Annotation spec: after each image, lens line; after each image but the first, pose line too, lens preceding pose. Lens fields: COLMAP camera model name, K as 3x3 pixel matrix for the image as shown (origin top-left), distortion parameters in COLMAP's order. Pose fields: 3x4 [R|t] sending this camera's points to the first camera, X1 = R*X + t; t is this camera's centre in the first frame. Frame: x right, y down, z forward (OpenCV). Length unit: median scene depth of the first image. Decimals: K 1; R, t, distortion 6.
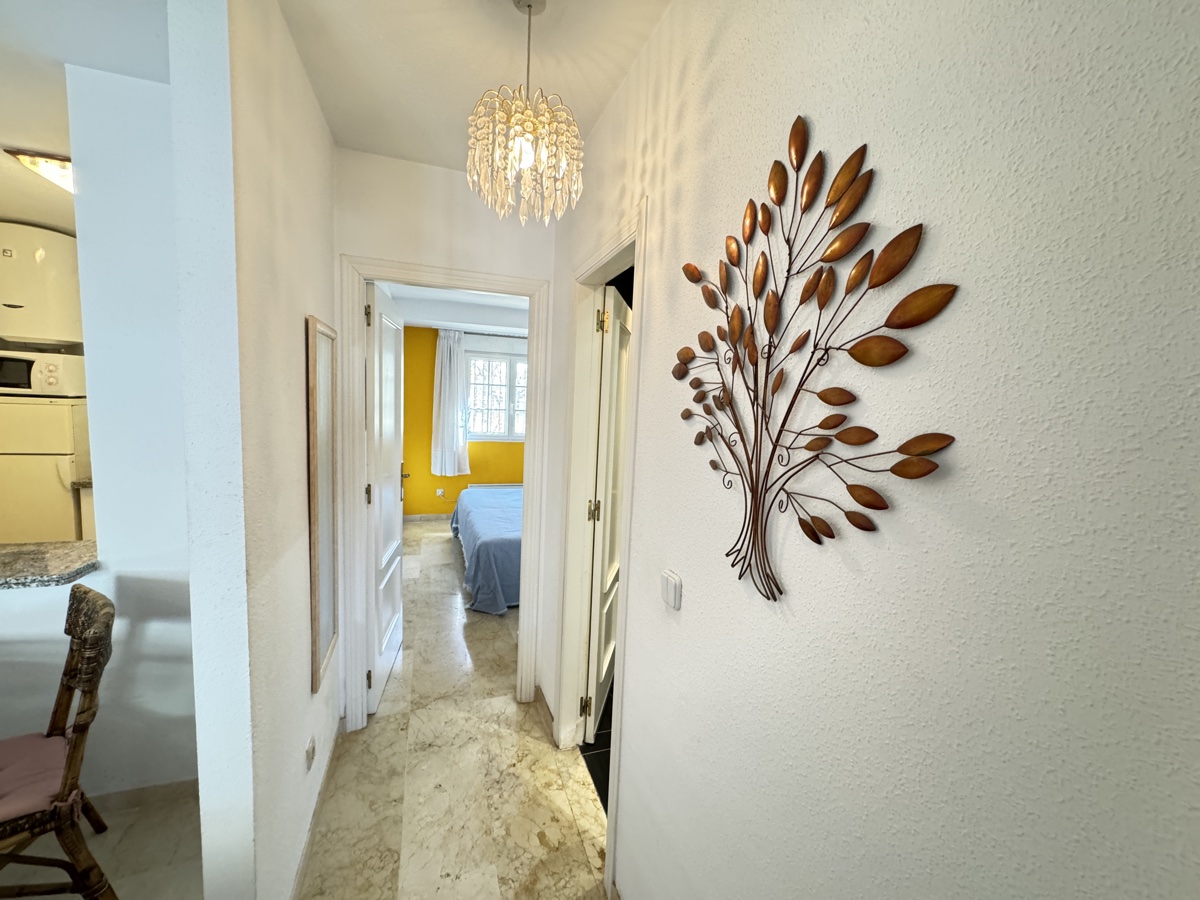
lens RADIAL K [[480.7, 0, 601.4], [0, 480.7, 450.9], [0, 0, 1]] dist [-0.000919, 0.000034]
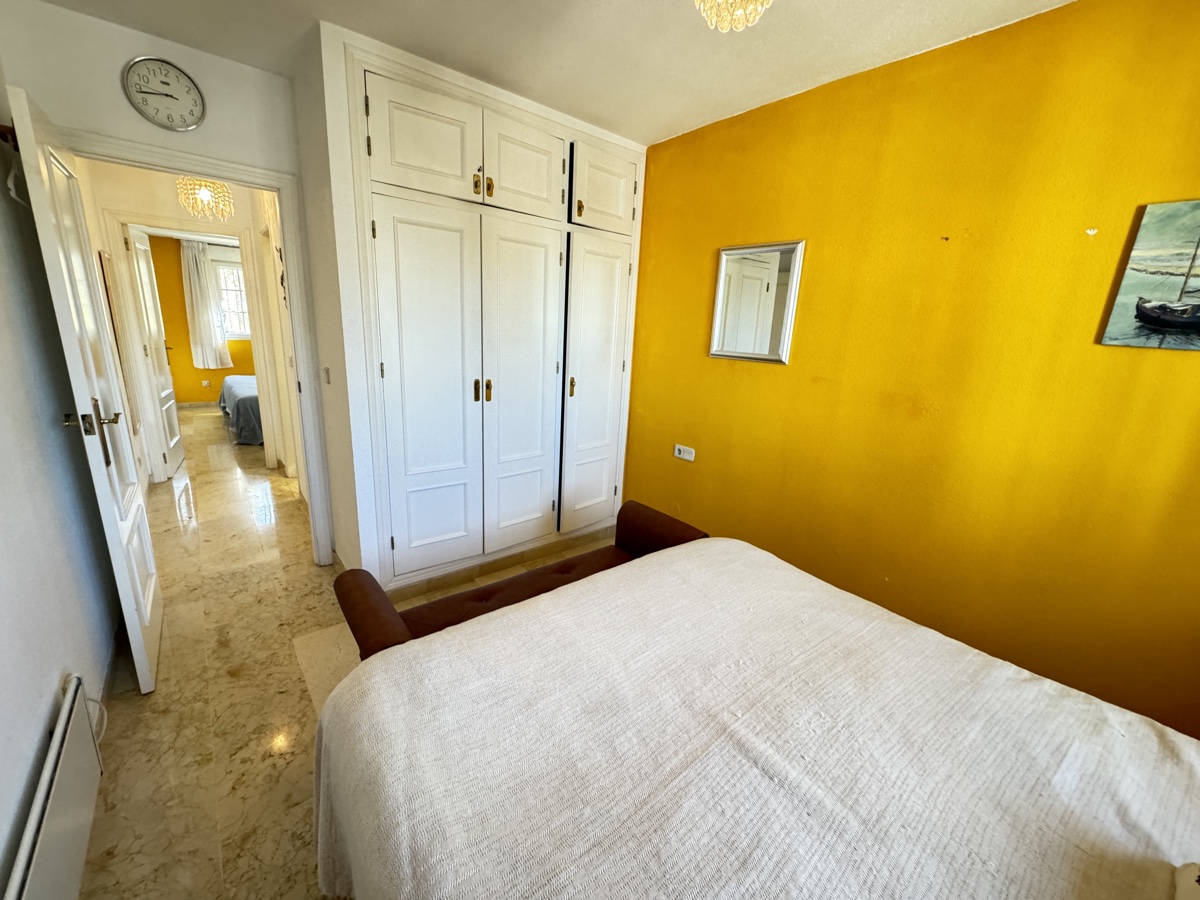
lens RADIAL K [[480.7, 0, 594.1], [0, 480.7, 446.0], [0, 0, 1]] dist [-0.000919, 0.000034]
pose [[0.940881, -0.085559, 0.327754, 0.175961], [0.031248, 0.985372, 0.167527, 0.073385], [-0.337293, -0.147382, 0.929791, -0.481241]]
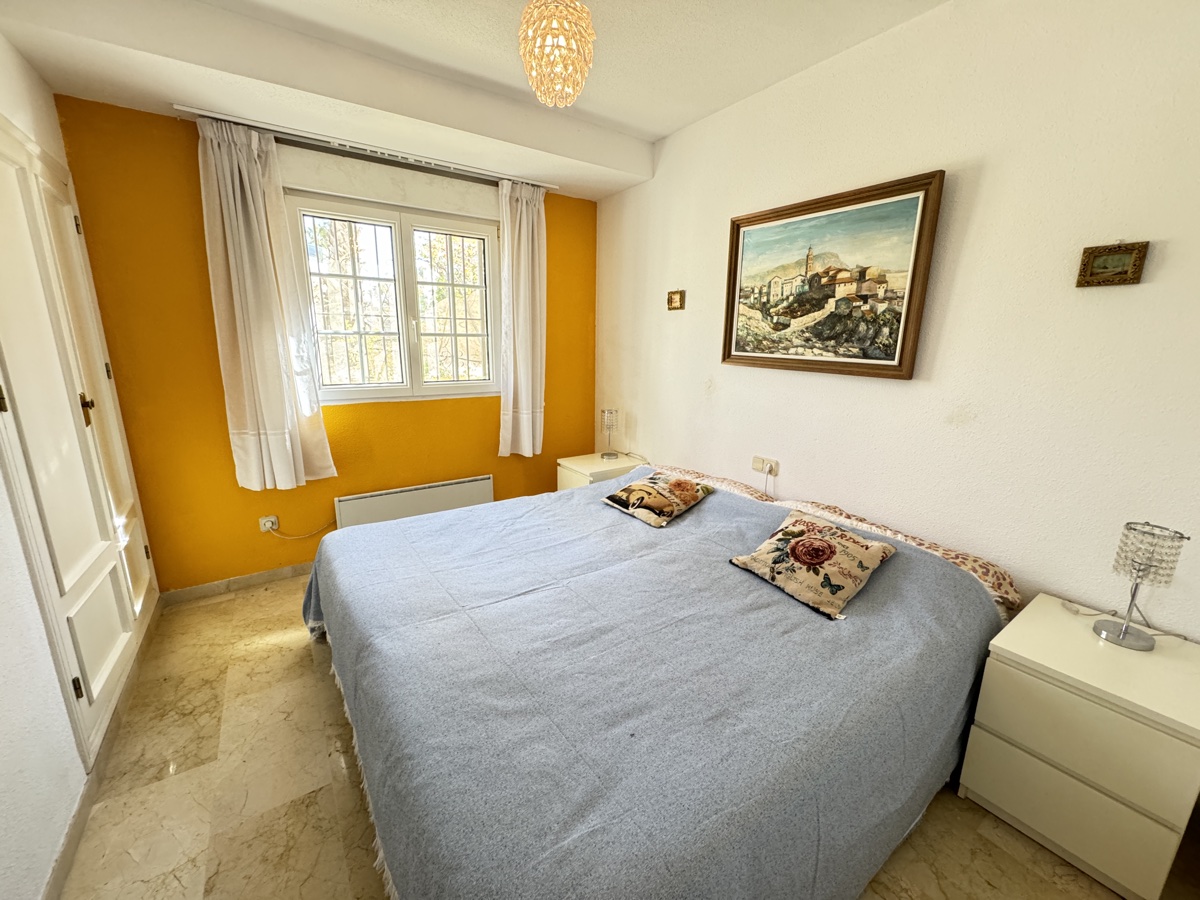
lens RADIAL K [[480.7, 0, 603.5], [0, 480.7, 451.3], [0, 0, 1]] dist [-0.000919, 0.000034]
pose [[0.963311, -0.090685, 0.252602, -0.147227], [0.056695, 0.988704, 0.138742, -0.026264], [-0.262330, -0.119331, 0.957571, 0.516722]]
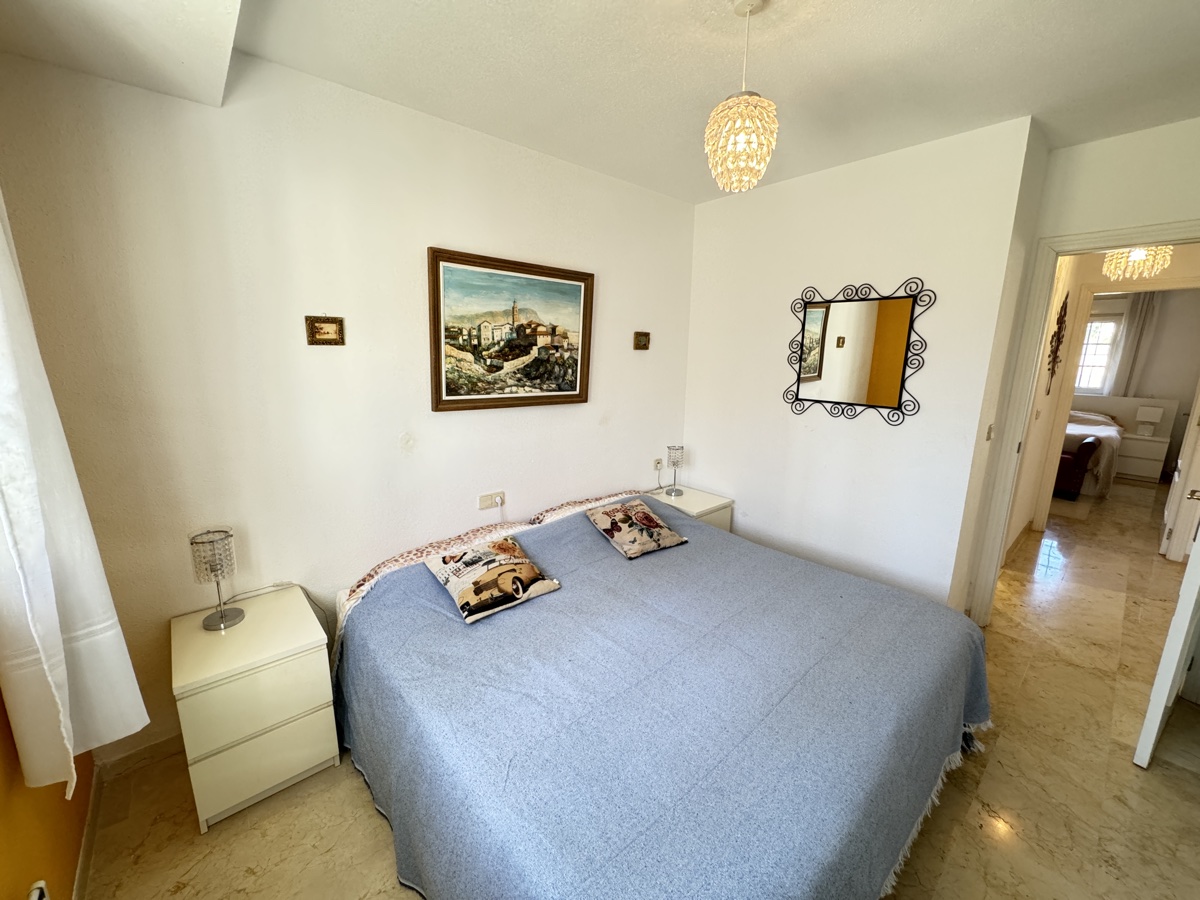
lens RADIAL K [[480.7, 0, 596.5], [0, 480.7, 450.6], [0, 0, 1]] dist [-0.000919, 0.000034]
pose [[-0.372857, -0.238495, 0.896715, -0.343637], [0.068132, 0.956758, 0.282794, -0.118418], [-0.925384, 0.166537, -0.340485, 0.991402]]
